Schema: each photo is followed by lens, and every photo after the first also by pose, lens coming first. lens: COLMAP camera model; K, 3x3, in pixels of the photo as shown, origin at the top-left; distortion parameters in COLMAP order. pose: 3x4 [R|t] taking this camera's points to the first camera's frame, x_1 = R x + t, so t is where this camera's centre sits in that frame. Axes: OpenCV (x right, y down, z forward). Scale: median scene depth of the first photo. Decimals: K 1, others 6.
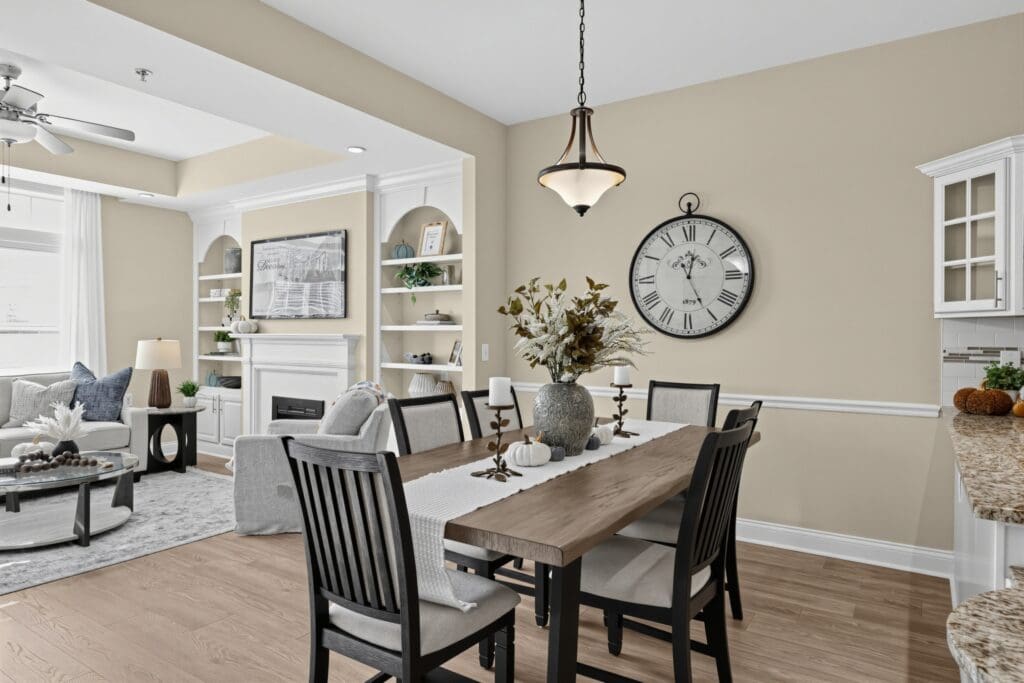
lens RADIAL K [[606.7, 0, 512.0], [0, 606.7, 341.5], [0, 0, 1]] dist [-0.004160, 0.000572]
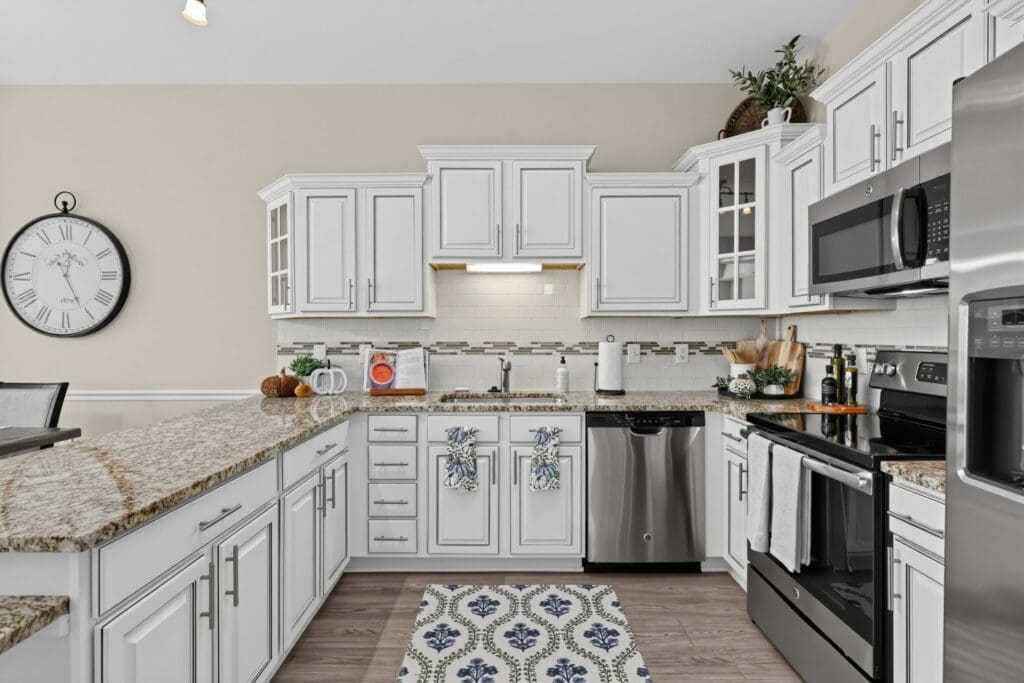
lens RADIAL K [[606.7, 0, 512.0], [0, 606.7, 341.5], [0, 0, 1]] dist [-0.004160, 0.000572]
pose [[0.839730, -0.011843, 0.542876, 0.366869], [0.010378, 0.999930, 0.005762, 0.003961], [-0.542906, 0.000795, 0.839793, -0.237869]]
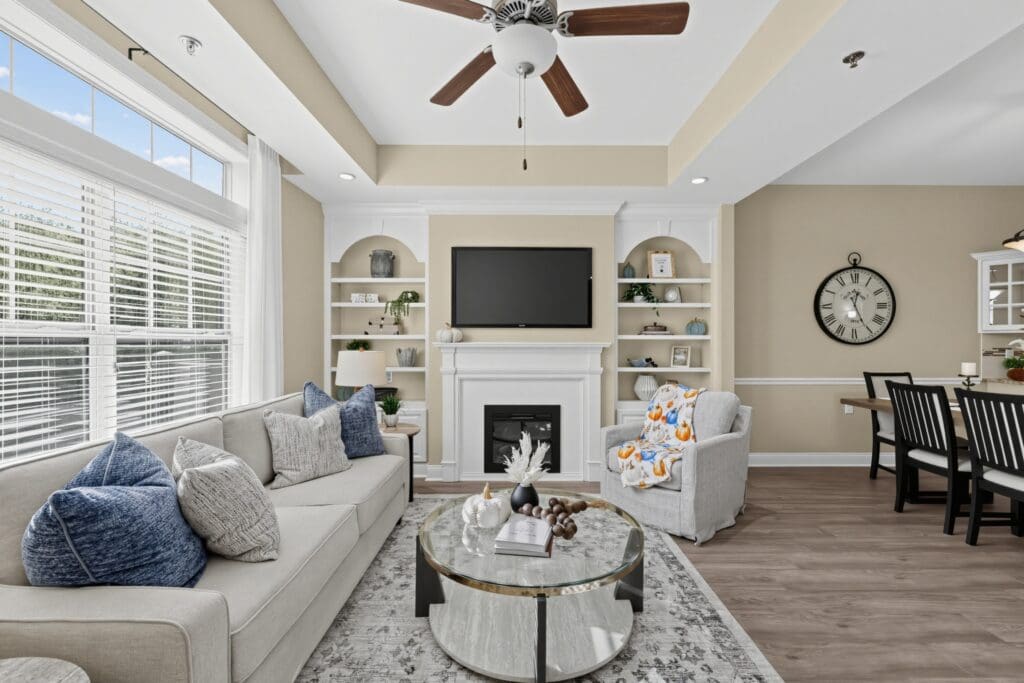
lens RADIAL K [[422.0, 0, 512.0], [0, 422.0, 341.5], [0, 0, 1]] dist [0.001262, 0.000363]
pose [[0.837295, -0.002891, 0.546744, -1.056309], [0.009308, 0.999916, -0.008967, -0.011563], [-0.546673, 0.012597, 0.837252, 0.570461]]
